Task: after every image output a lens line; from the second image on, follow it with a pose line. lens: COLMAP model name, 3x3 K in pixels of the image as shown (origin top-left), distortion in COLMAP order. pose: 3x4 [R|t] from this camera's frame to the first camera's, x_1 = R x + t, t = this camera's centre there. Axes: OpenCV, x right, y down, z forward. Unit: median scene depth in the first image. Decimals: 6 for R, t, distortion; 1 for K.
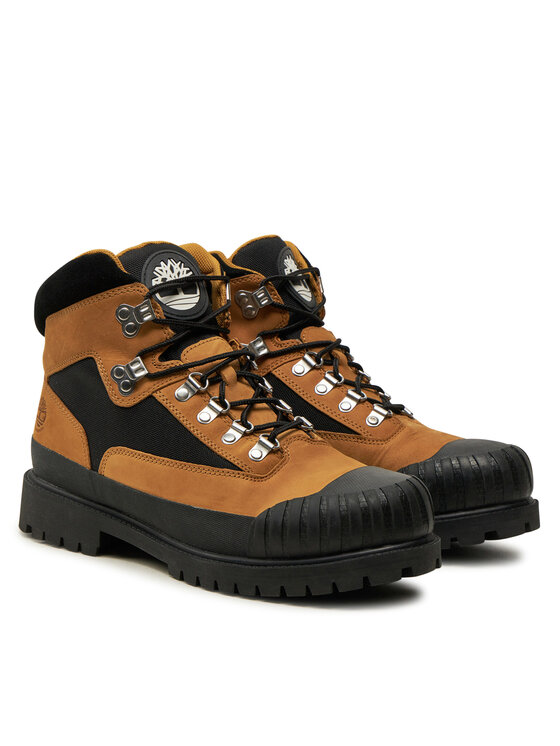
lens RADIAL K [[1843.2, 0, 280.0], [0, 1843.2, 373.0], [0, 0, 1]] dist [-0.050924, -0.139629]
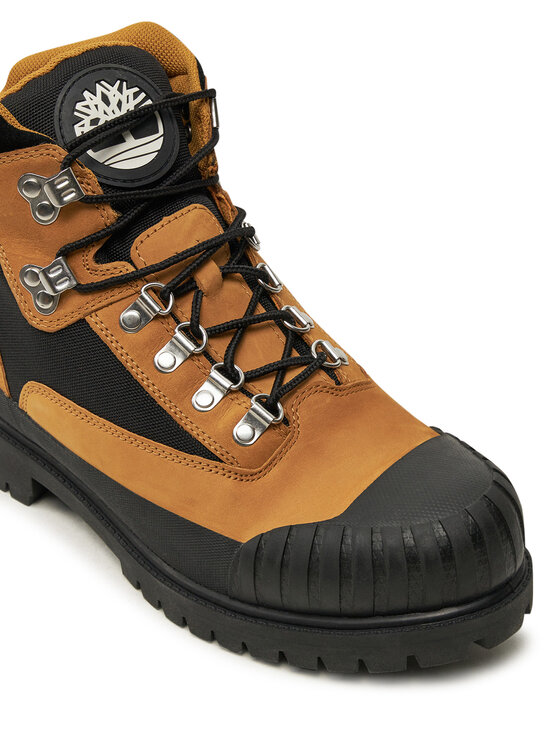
lens RADIAL K [[1296.8, 0, 280.0], [0, 1296.8, 373.0], [0, 0, 1]] dist [0.066118, 0.220227]
pose [[0.997281, 0.025720, -0.069056, 0.028402], [0.004301, 0.915197, 0.402983, -0.149660], [0.073564, -0.402185, 0.912598, 0.592125]]
